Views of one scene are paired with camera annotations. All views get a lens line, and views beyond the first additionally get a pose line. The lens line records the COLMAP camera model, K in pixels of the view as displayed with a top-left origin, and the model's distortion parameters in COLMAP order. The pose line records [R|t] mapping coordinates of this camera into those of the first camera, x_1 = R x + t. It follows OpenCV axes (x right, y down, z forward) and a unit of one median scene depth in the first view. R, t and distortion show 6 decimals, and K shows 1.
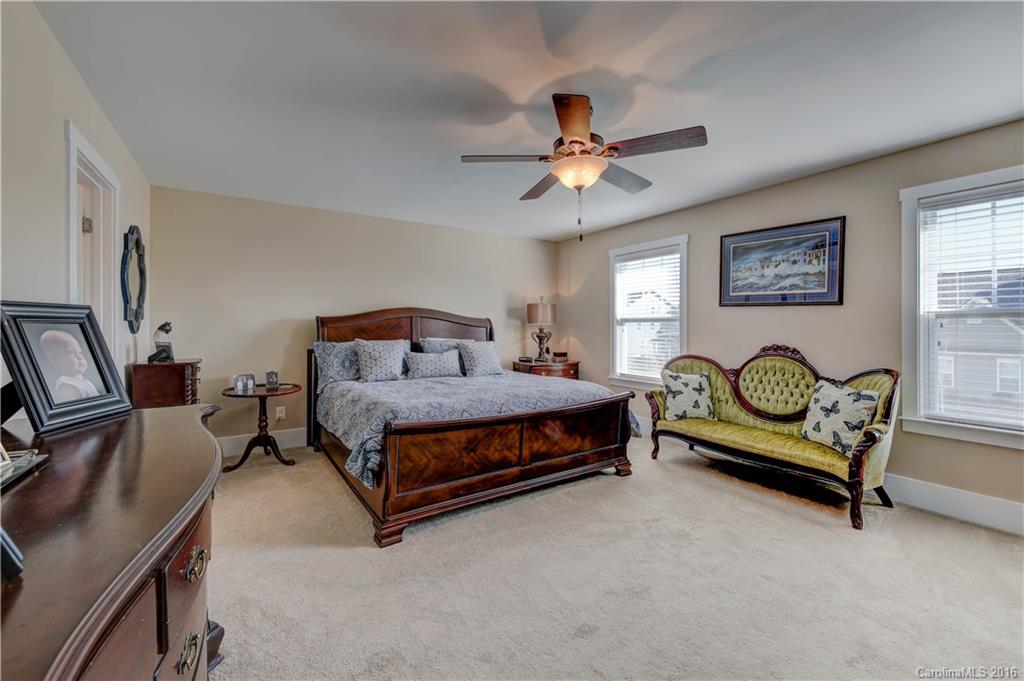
lens RADIAL K [[417.8, 0, 510.4], [0, 417.8, 330.6], [0, 0, 1]] dist [0.002147, 0.000017]
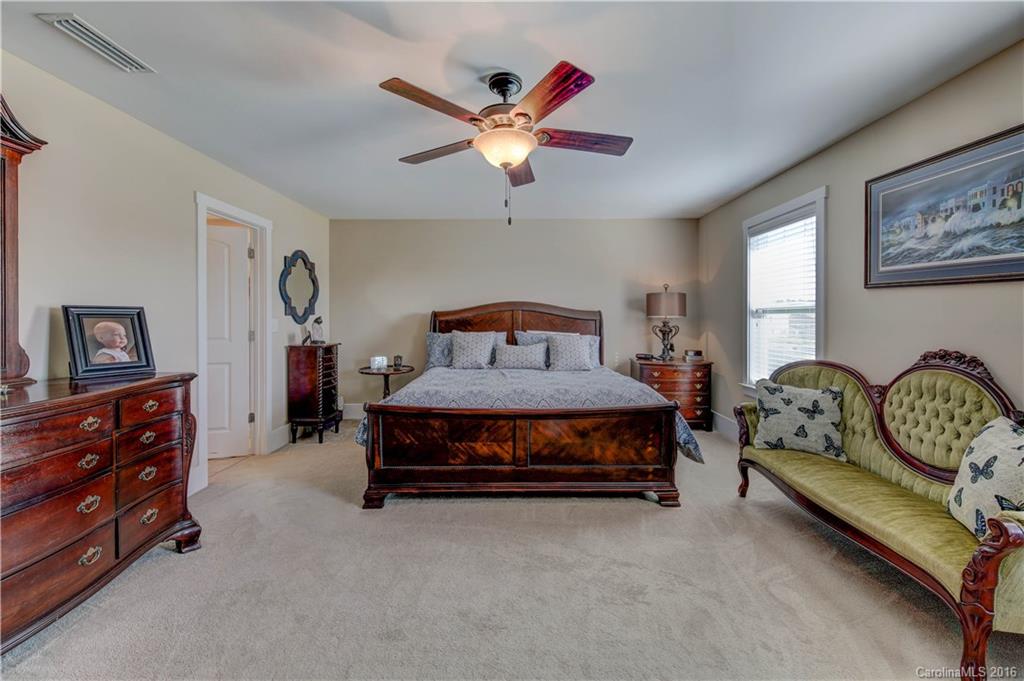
lens RADIAL K [[415.6, 0, 513.5], [0, 415.6, 324.3], [0, 0, 1]] dist [0.001577, -0.000376]
pose [[0.838847, 0.005830, -0.544336, 0.418697], [-0.004939, 0.999983, 0.003099, -0.001400], [0.544345, 0.000089, 0.838861, 0.157580]]
